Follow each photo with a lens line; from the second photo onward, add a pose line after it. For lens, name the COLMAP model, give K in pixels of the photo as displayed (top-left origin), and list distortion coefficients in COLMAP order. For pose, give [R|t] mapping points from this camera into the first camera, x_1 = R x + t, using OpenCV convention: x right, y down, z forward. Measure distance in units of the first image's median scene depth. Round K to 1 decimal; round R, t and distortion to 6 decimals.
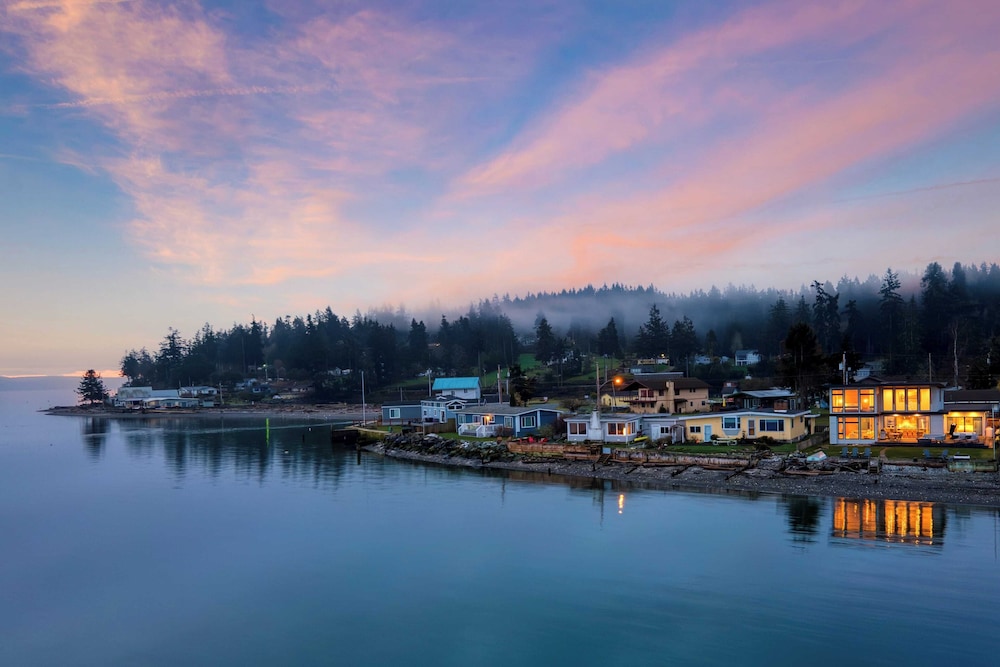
lens RADIAL K [[770.5, 0, 500.0], [0, 770.5, 333.5], [0, 0, 1]] dist [0.051254, -0.003526]
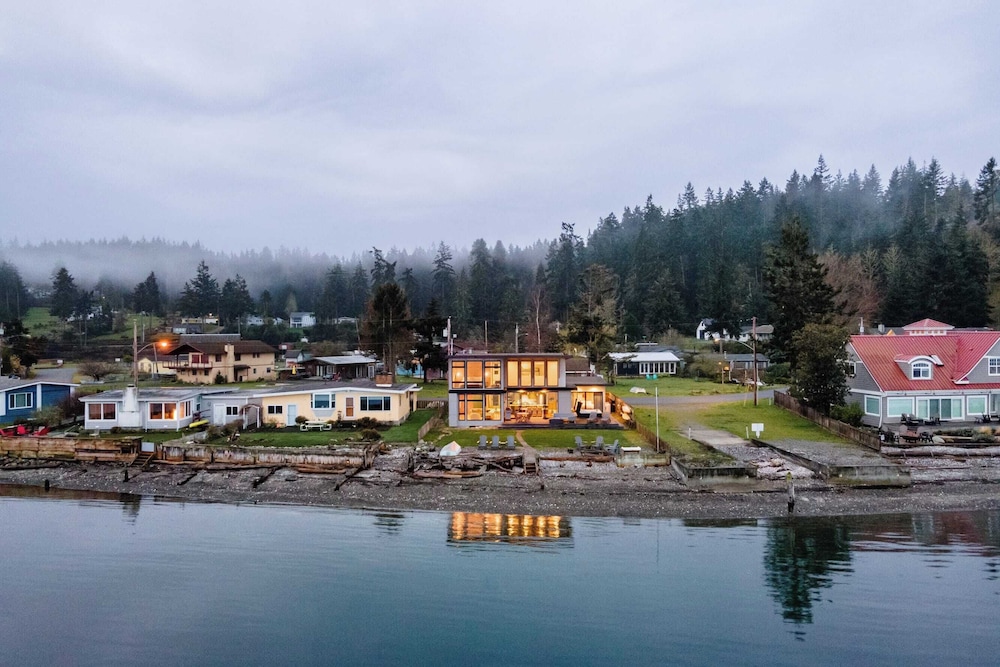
lens RADIAL K [[700.6, 0, 500.0], [0, 700.6, 333.5], [0, 0, 1]] dist [0.001042, 0.049119]
pose [[0.820348, 0.020770, 0.571487, 0.030659], [-0.049692, 0.998149, 0.035054, 0.010534], [-0.569701, -0.057155, 0.819862, 0.274245]]
